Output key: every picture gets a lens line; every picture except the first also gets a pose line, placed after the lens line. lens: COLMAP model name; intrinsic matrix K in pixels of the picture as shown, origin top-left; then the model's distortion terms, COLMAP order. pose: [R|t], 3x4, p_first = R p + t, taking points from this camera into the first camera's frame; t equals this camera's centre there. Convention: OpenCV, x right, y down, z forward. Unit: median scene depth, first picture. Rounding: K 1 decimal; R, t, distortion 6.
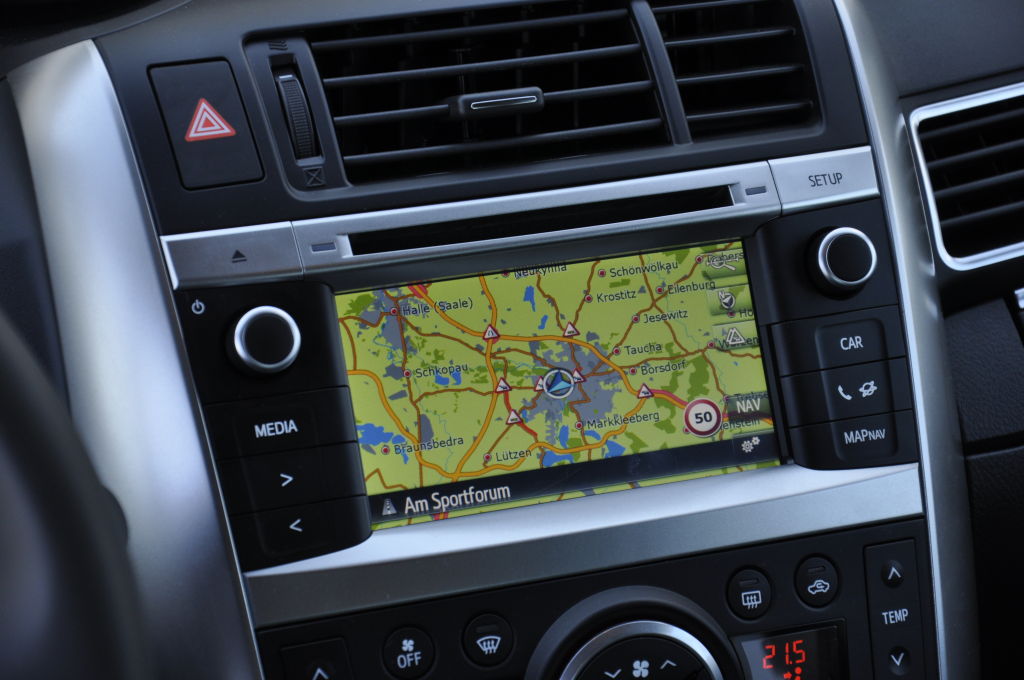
lens RADIAL K [[3627.5, 0, 512.0], [0, 3627.5, 340.0], [0, 0, 1]] dist [1.225634, 0.016046]
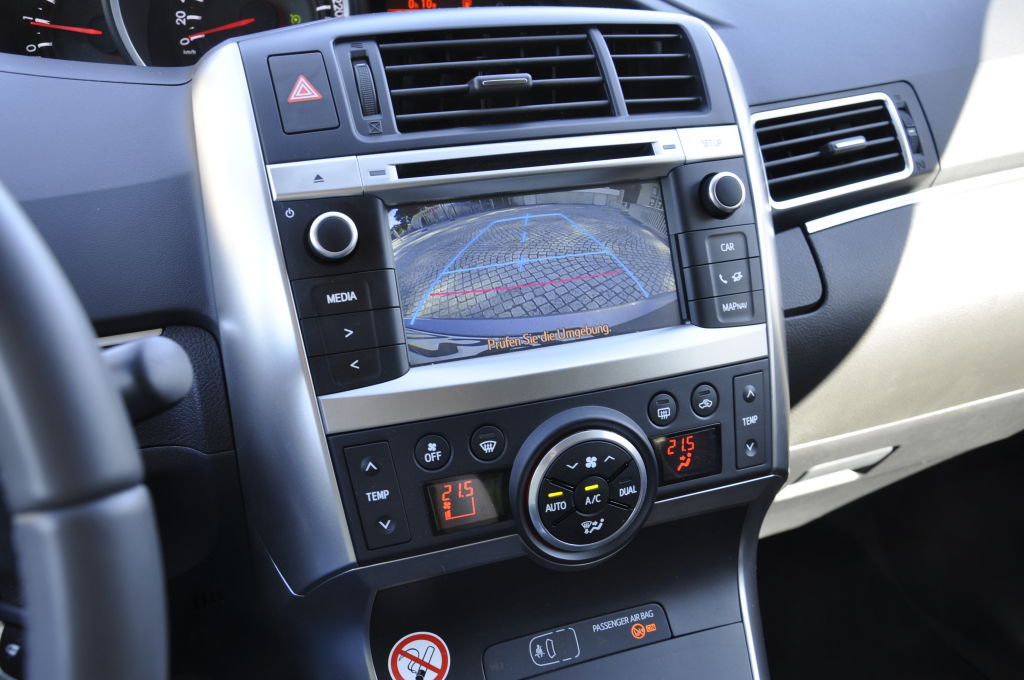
lens RADIAL K [[1000.3, 0, 512.0], [0, 1000.3, 340.0], [0, 0, 1]] dist [-0.065649, -0.000764]
pose [[0.999502, 0.012427, -0.029020, 0.013918], [-0.010580, 0.997962, 0.062926, 0.014958], [0.029743, -0.062587, 0.997596, 0.586035]]
